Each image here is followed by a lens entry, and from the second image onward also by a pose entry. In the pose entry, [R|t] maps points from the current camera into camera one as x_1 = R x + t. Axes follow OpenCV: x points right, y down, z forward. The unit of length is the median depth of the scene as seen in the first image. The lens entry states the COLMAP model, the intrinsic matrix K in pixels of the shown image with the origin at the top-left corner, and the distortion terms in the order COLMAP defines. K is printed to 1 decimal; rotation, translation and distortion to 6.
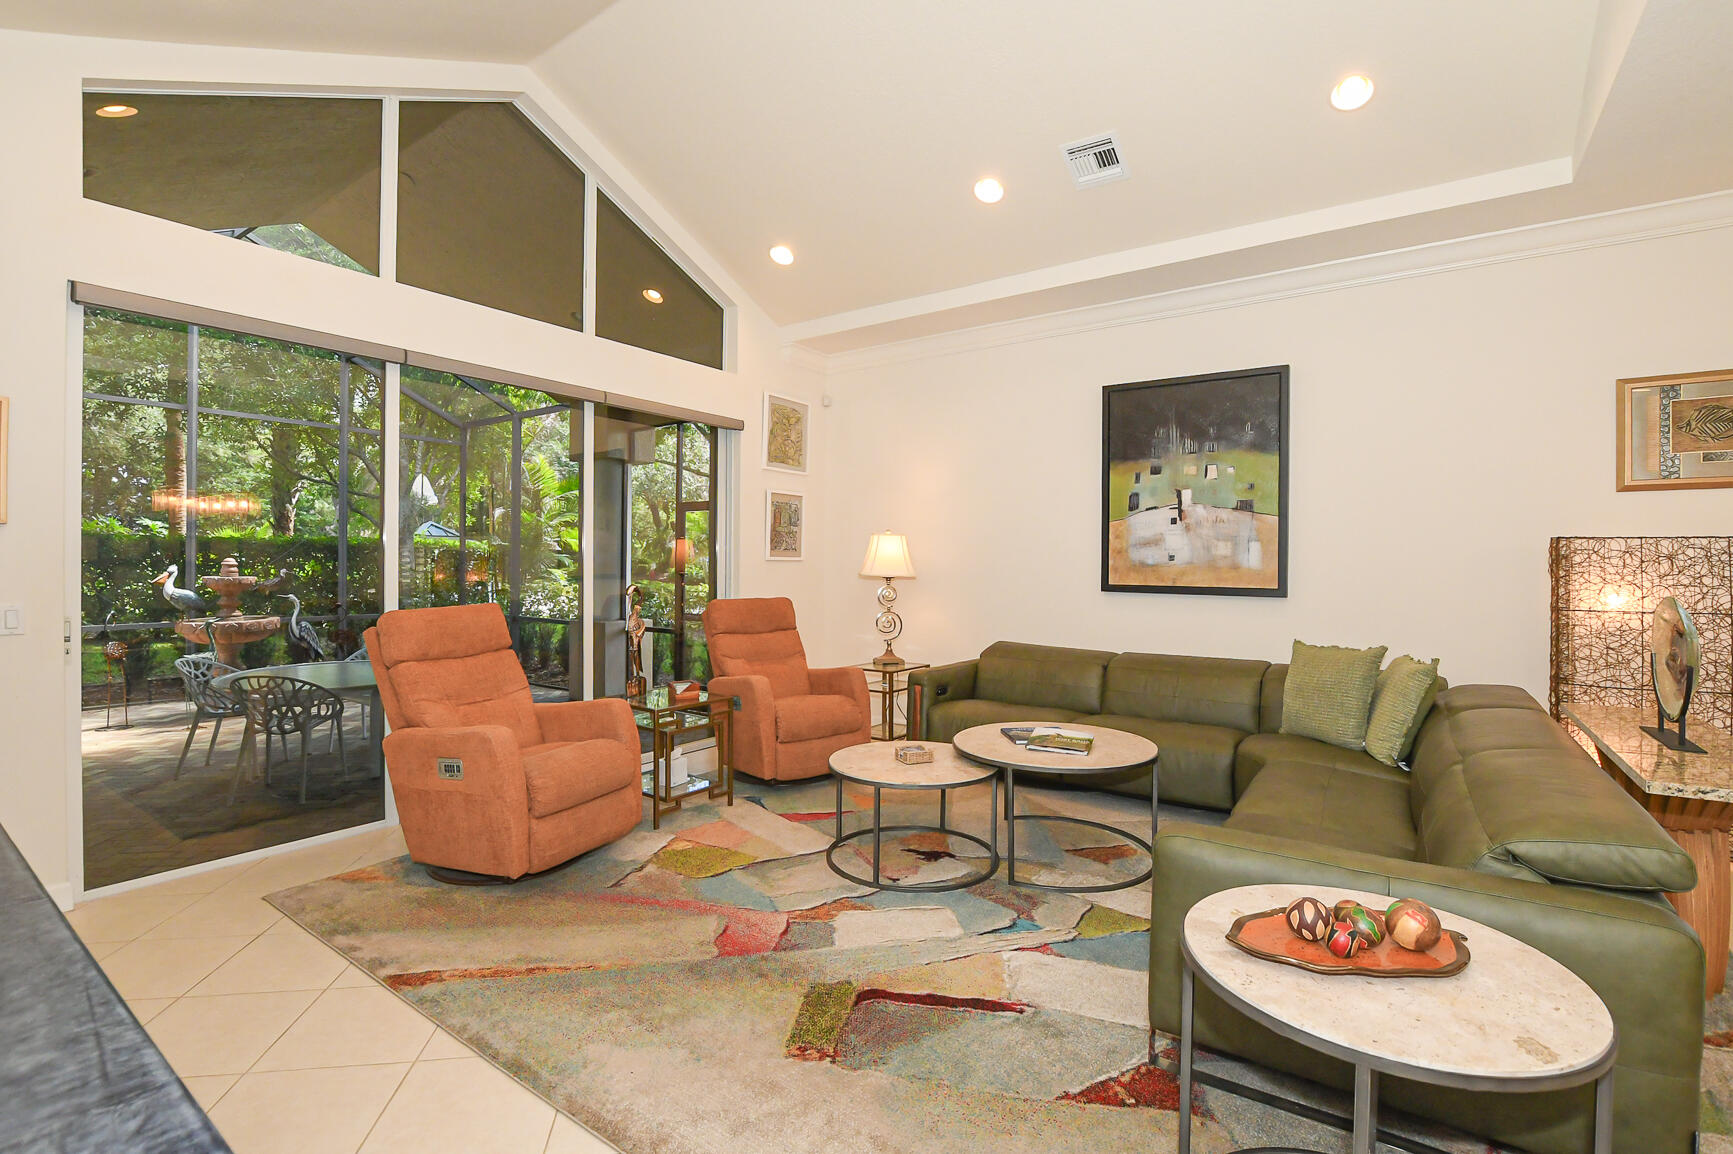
lens RADIAL K [[772.6, 0, 878.6], [0, 772.6, 567.9], [0, 0, 1]] dist [-0.026055, 0.000973]
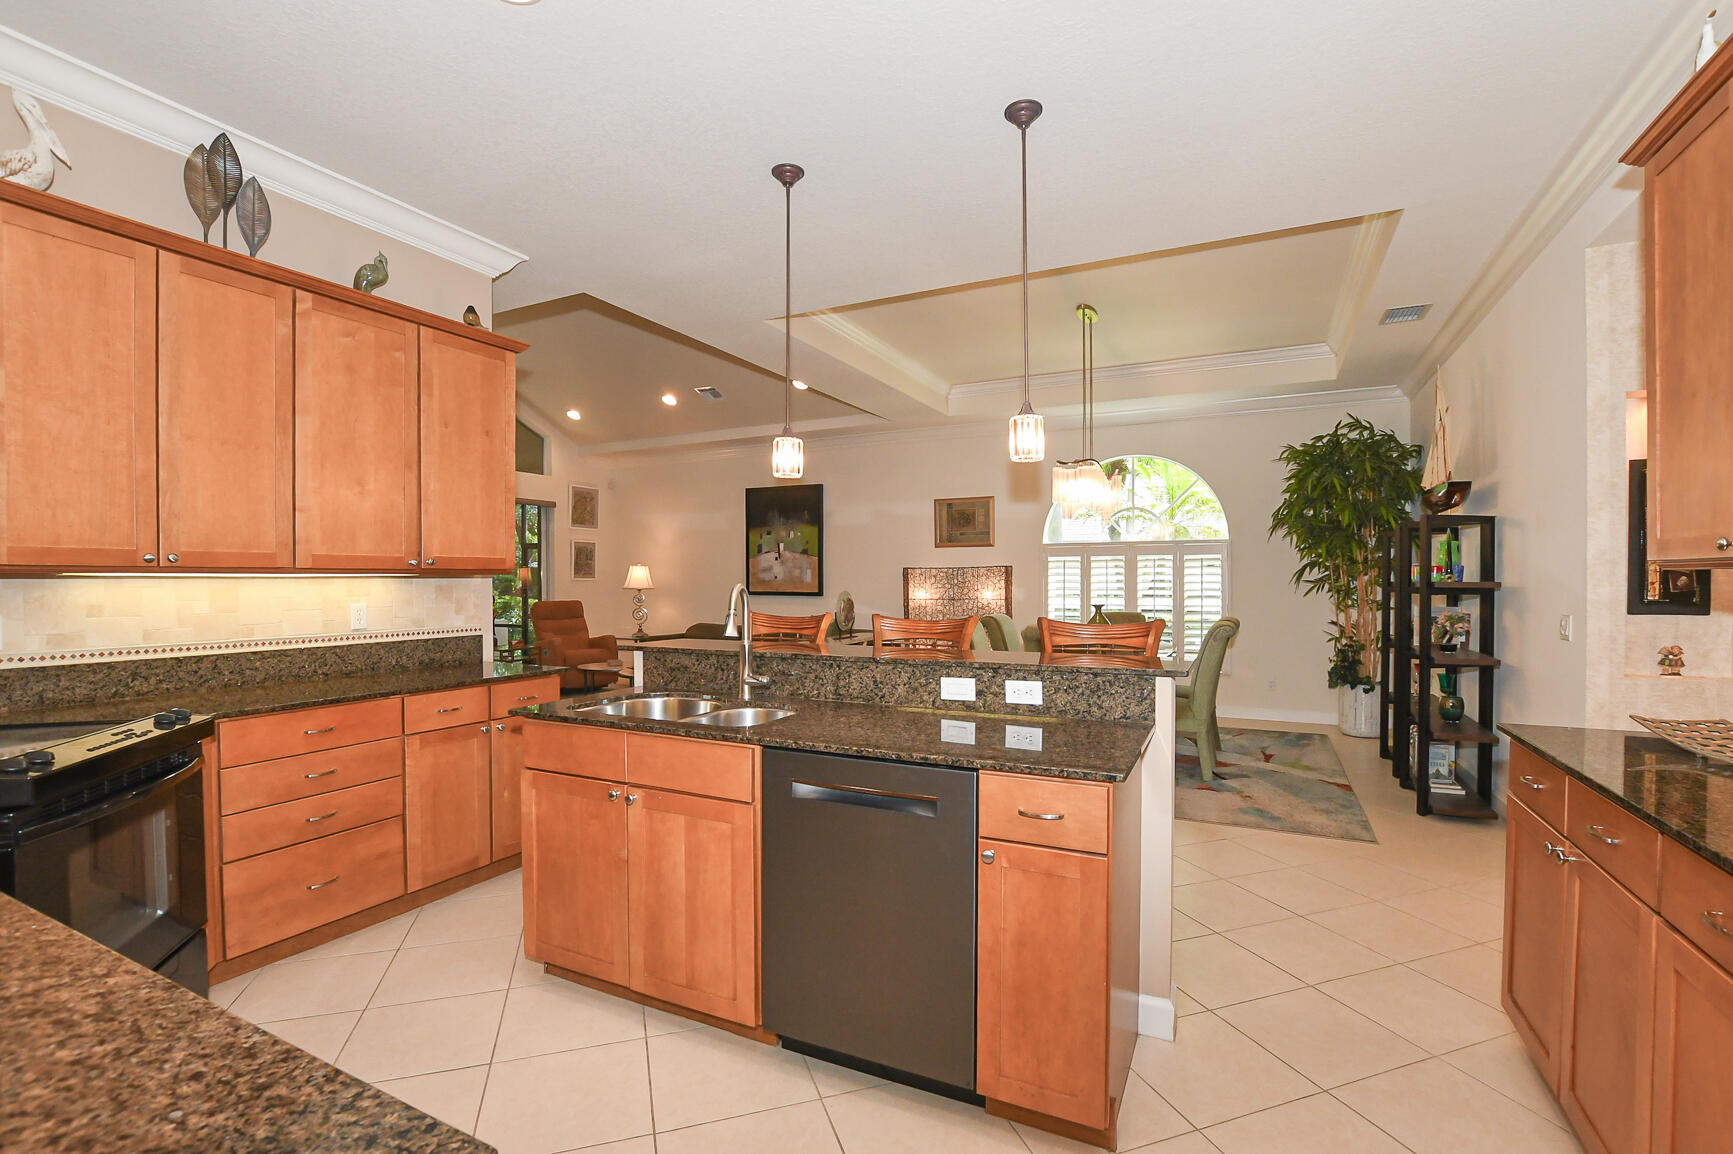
lens RADIAL K [[763.4, 0, 869.1], [0, 763.4, 585.1], [0, 0, 1]] dist [-0.057875, 0.000060]
pose [[0.989358, -0.009794, 0.145169, 0.323927], [0.009597, 0.999952, 0.002061, 0.005018], [-0.145182, -0.000646, 0.989405, -0.945532]]
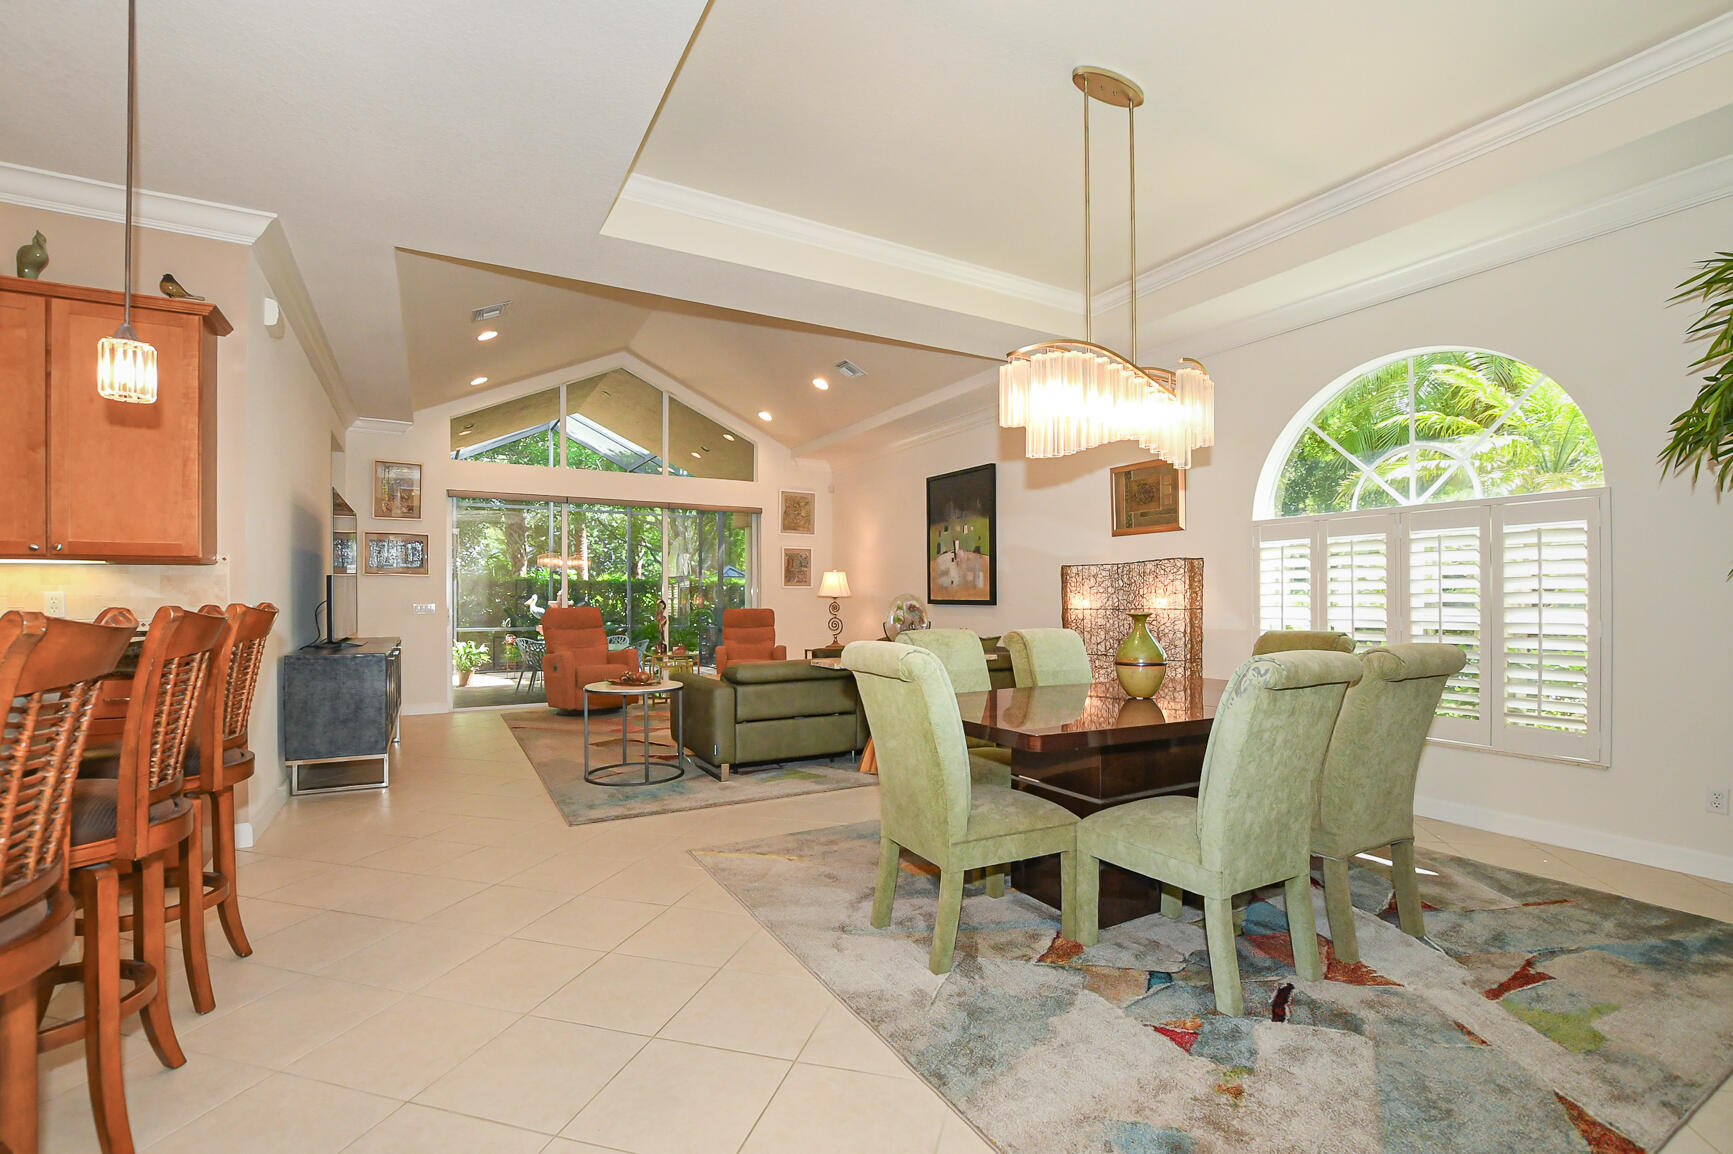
lens RADIAL K [[769.5, 0, 873.3], [0, 769.5, 596.1], [0, 0, 1]] dist [-0.027809, 0.000085]
pose [[0.906524, -0.008681, -0.422065, 0.890682], [0.004413, 0.999929, -0.011090, 0.032242], [0.422132, 0.008191, 0.906498, -0.530029]]
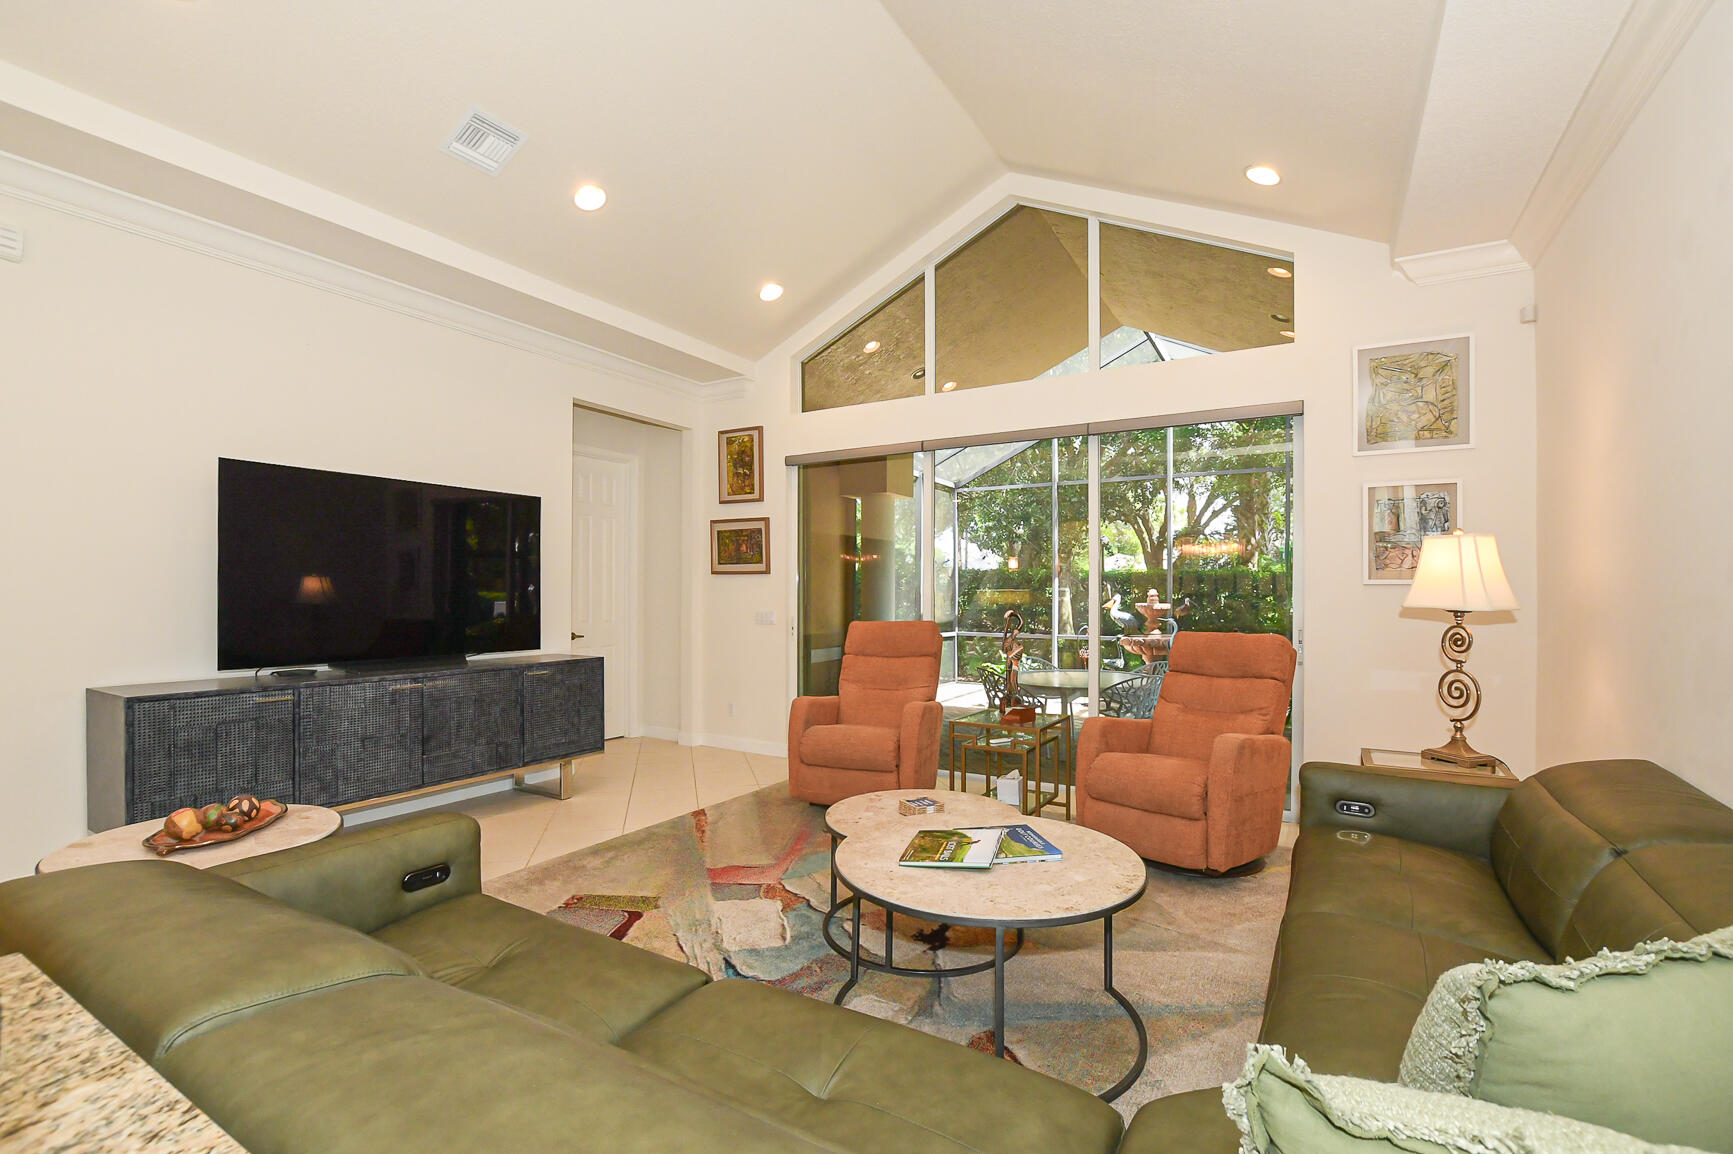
lens RADIAL K [[769.5, 0, 873.3], [0, 769.5, 596.1], [0, 0, 1]] dist [-0.027809, 0.000085]
pose [[0.083918, -0.002986, -0.996468, 0.603052], [-0.006309, 0.999974, -0.003528, 0.006895], [0.996453, 0.006583, 0.083897, 0.590739]]
